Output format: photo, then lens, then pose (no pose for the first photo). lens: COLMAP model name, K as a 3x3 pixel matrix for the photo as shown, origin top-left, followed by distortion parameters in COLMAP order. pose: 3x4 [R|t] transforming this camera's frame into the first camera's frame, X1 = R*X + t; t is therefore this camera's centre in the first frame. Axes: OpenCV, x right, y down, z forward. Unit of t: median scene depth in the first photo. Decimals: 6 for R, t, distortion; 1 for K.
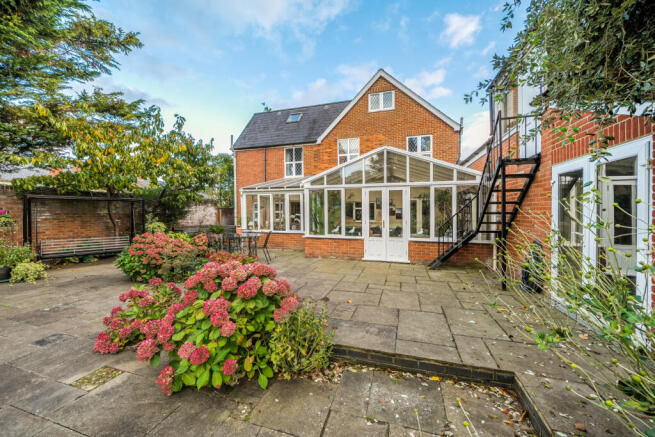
lens RADIAL K [[251.0, 0, 329.3], [0, 251.0, 222.3], [0, 0, 1]] dist [-0.000486, -0.000032]
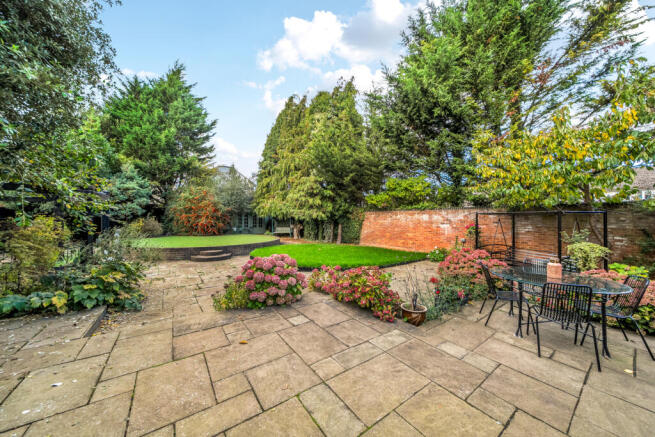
lens RADIAL K [[221.5, 0, 326.2], [0, 221.5, 221.2], [0, 0, 1]] dist [0.002320, 0.000156]
pose [[-0.612140, 0.001687, -0.790747, 0.385726], [-0.032123, 0.999119, 0.026999, -0.085822], [0.790096, 0.041929, -0.611547, 1.292100]]
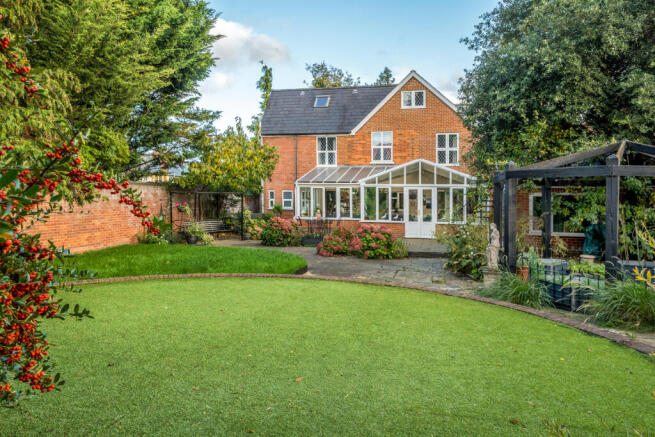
lens RADIAL K [[443.0, 0, 326.2], [0, 443.0, 212.7], [0, 0, 1]] dist [-0.002040, -0.000160]
pose [[0.998907, 0.002420, 0.046669, -0.406364], [-0.002721, 0.999976, 0.006395, -0.006378], [-0.046652, -0.006515, 0.998890, -1.420435]]
